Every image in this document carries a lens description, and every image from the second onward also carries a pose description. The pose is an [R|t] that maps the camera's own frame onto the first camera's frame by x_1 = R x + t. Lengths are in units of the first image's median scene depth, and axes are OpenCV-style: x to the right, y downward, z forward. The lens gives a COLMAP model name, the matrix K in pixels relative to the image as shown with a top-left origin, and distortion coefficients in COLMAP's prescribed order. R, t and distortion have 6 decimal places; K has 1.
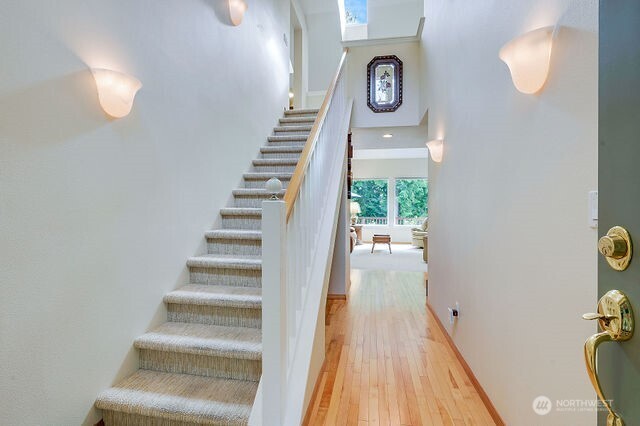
lens RADIAL K [[305.9, 0, 320.2], [0, 305.9, 212.3], [0, 0, 1]] dist [-0.001081, -0.000171]
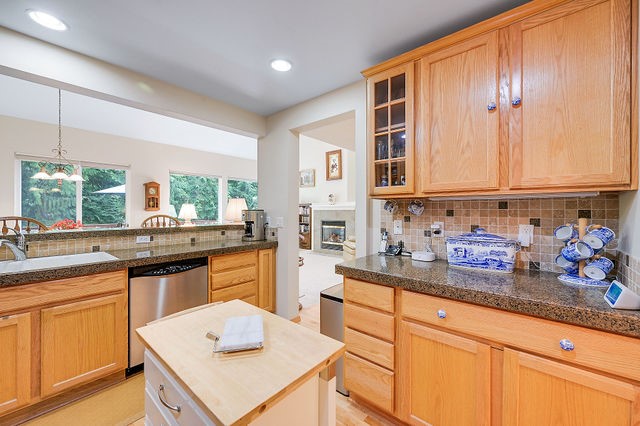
lens RADIAL K [[256.6, 0, 322.5], [0, 256.6, 212.0], [0, 0, 1]] dist [-0.002457, -0.000234]
pose [[0.493110, -0.011377, 0.869893, -0.250840], [0.007157, 0.999934, 0.009020, -0.015831], [-0.869938, 0.001778, 0.493159, 0.382351]]
